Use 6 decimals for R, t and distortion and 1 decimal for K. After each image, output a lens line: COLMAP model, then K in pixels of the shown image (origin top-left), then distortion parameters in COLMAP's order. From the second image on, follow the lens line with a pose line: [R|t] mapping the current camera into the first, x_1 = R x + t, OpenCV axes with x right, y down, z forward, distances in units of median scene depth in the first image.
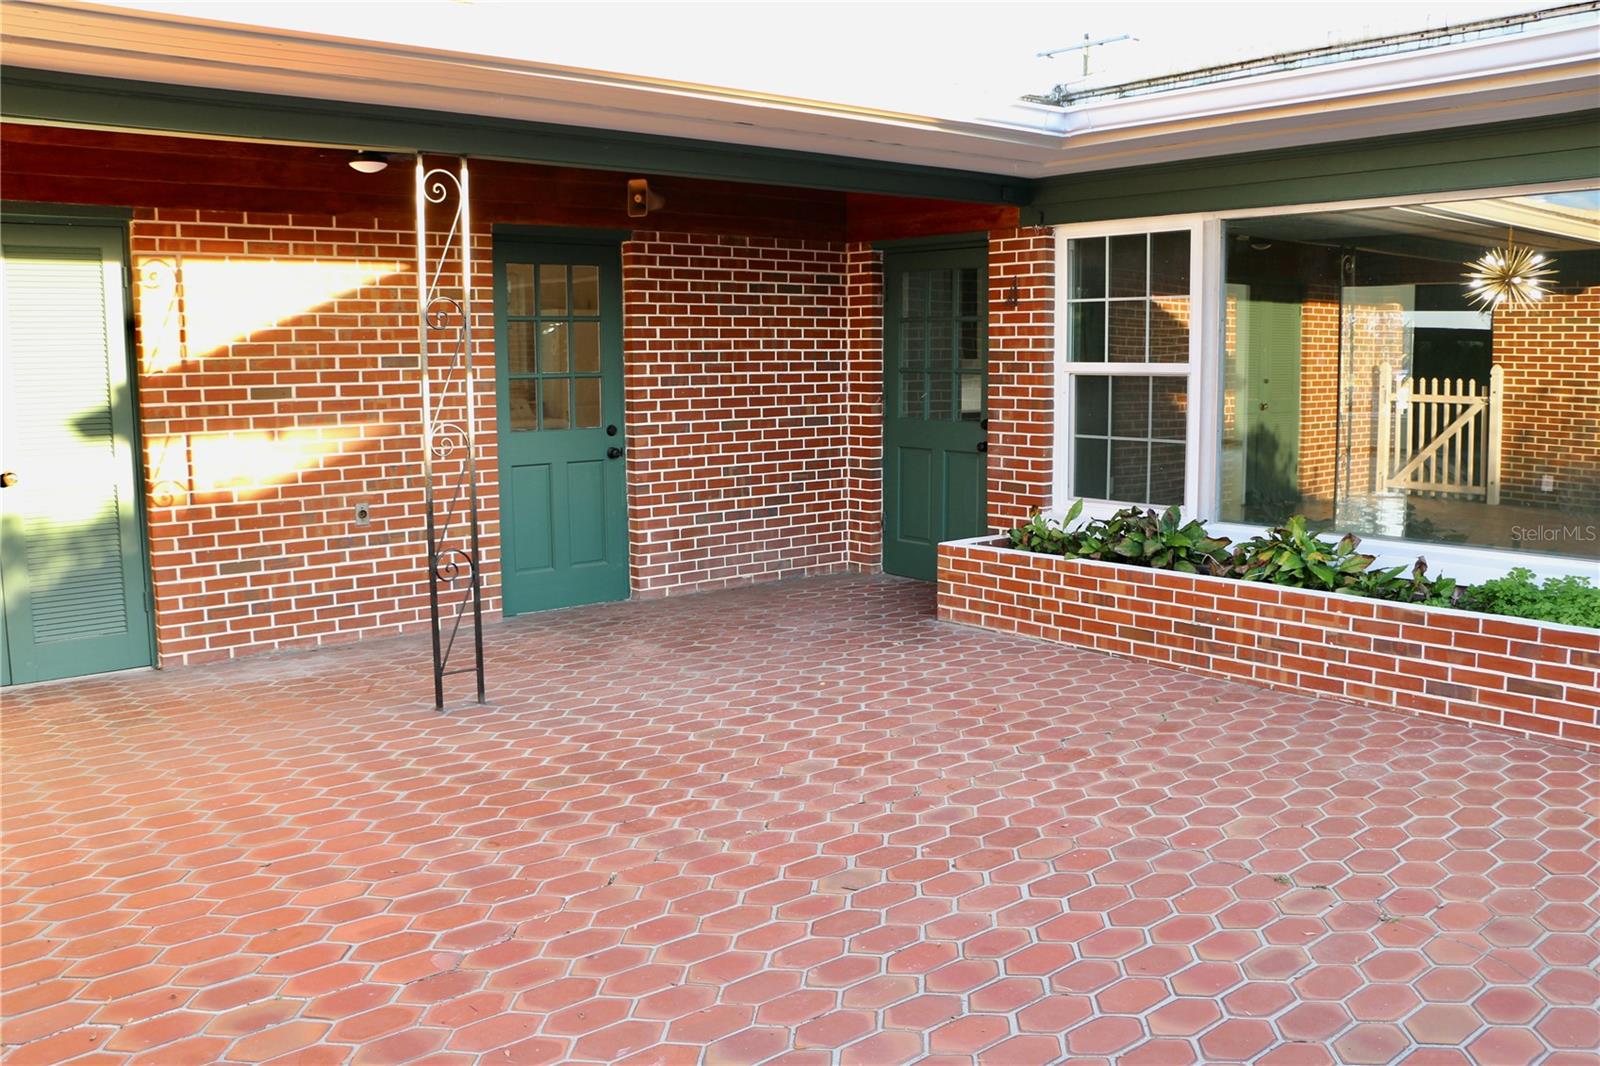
lens RADIAL K [[1314.0, 0, 800.0], [0, 1314.0, 533.0], [0, 0, 1]] dist [-0.184098, 0.151942]
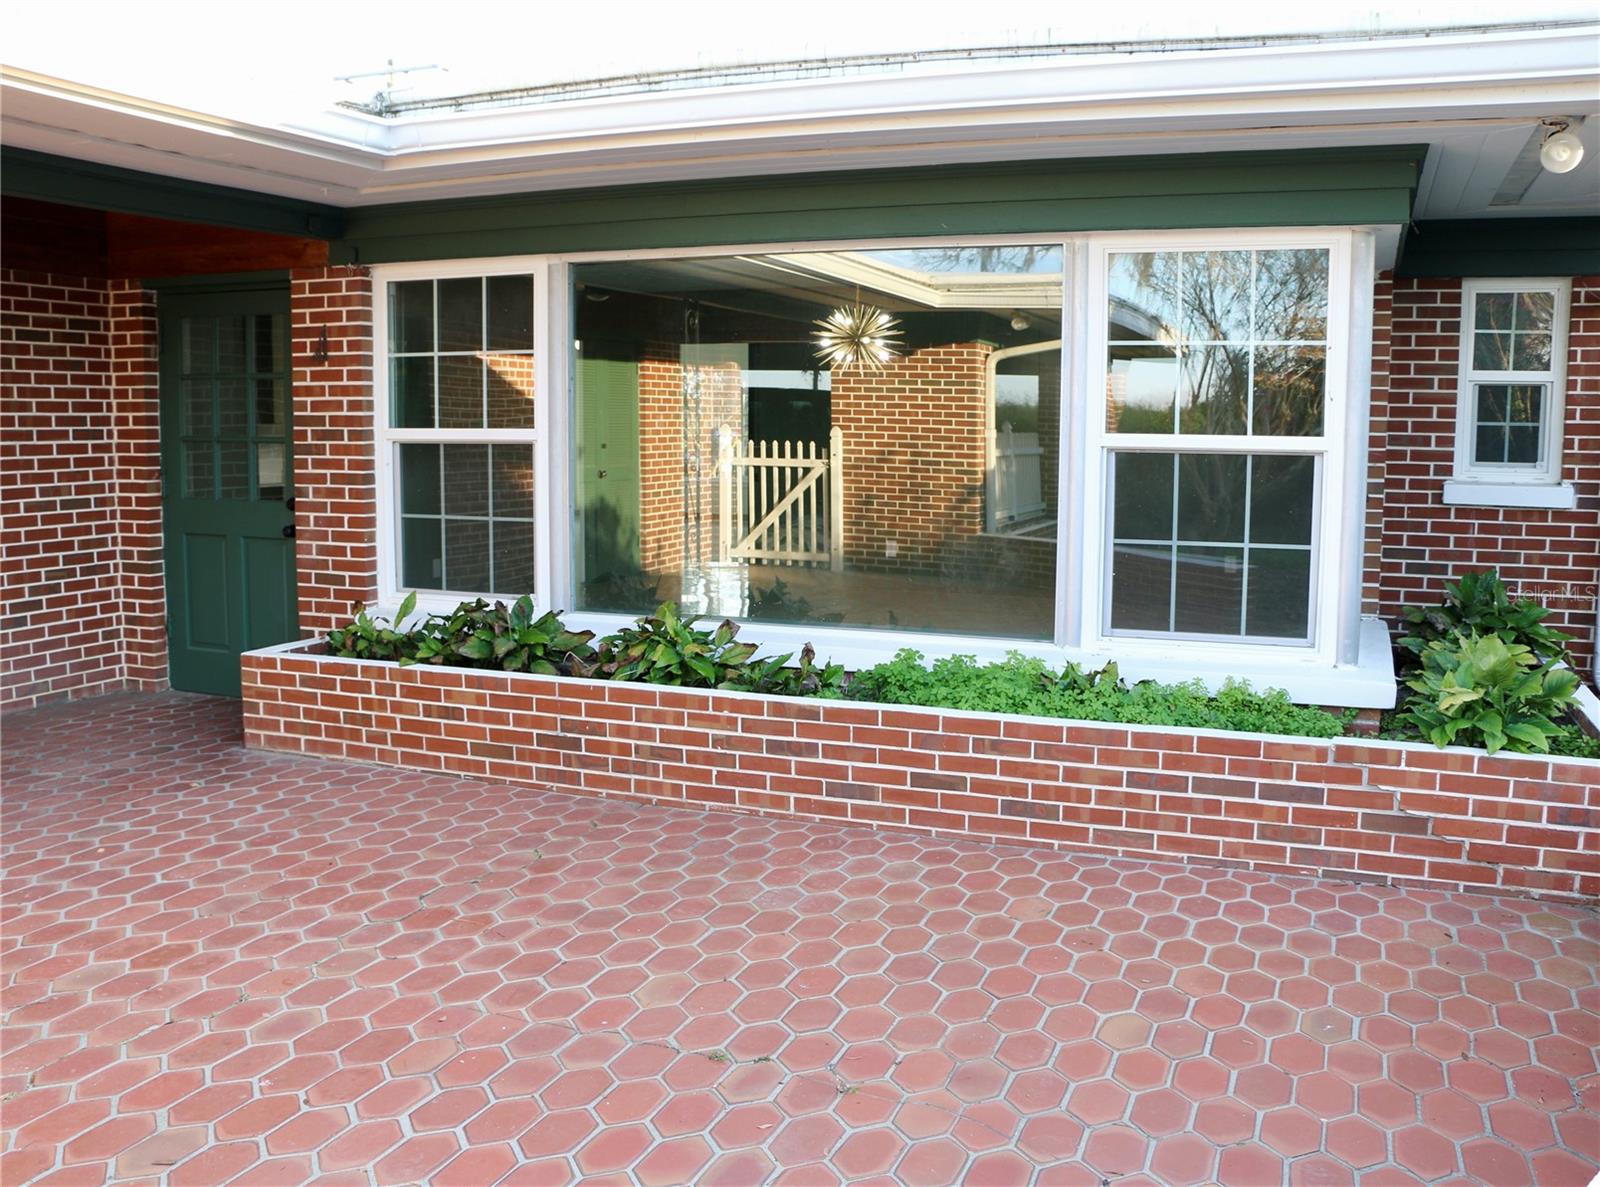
lens RADIAL K [[1434.1, 0, 772.4], [0, 1434.1, 599.7], [0, 0, 1]] dist [-0.189898, 0.175527]
pose [[0.887622, -0.043875, 0.458479, 0.002023], [0.047328, 0.998872, 0.003960, -0.014161], [-0.458135, 0.018184, 0.888697, 0.088036]]
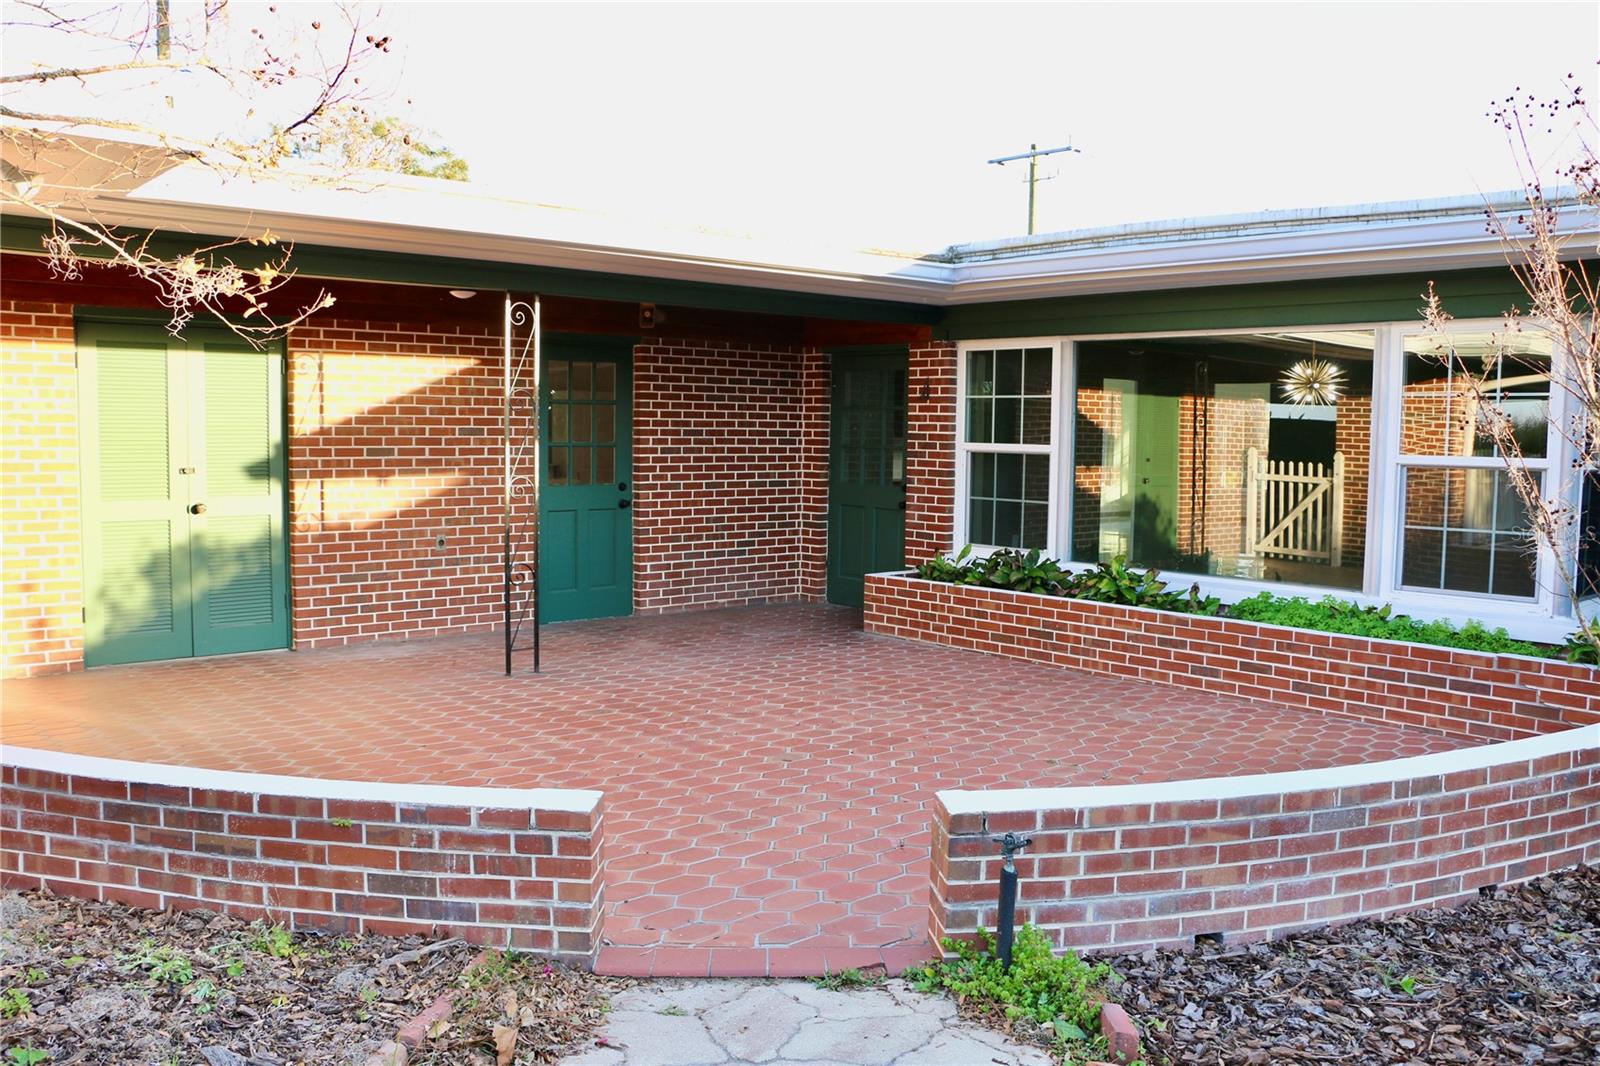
lens RADIAL K [[1278.0, 0, 793.6], [0, 1278.0, 540.0], [0, 0, 1]] dist [-0.203134, 0.135742]
pose [[0.999576, 0.020348, 0.020851, 0.004153], [-0.019348, 0.998703, -0.047103, 0.038314], [-0.021782, 0.046680, 0.998672, -0.336976]]
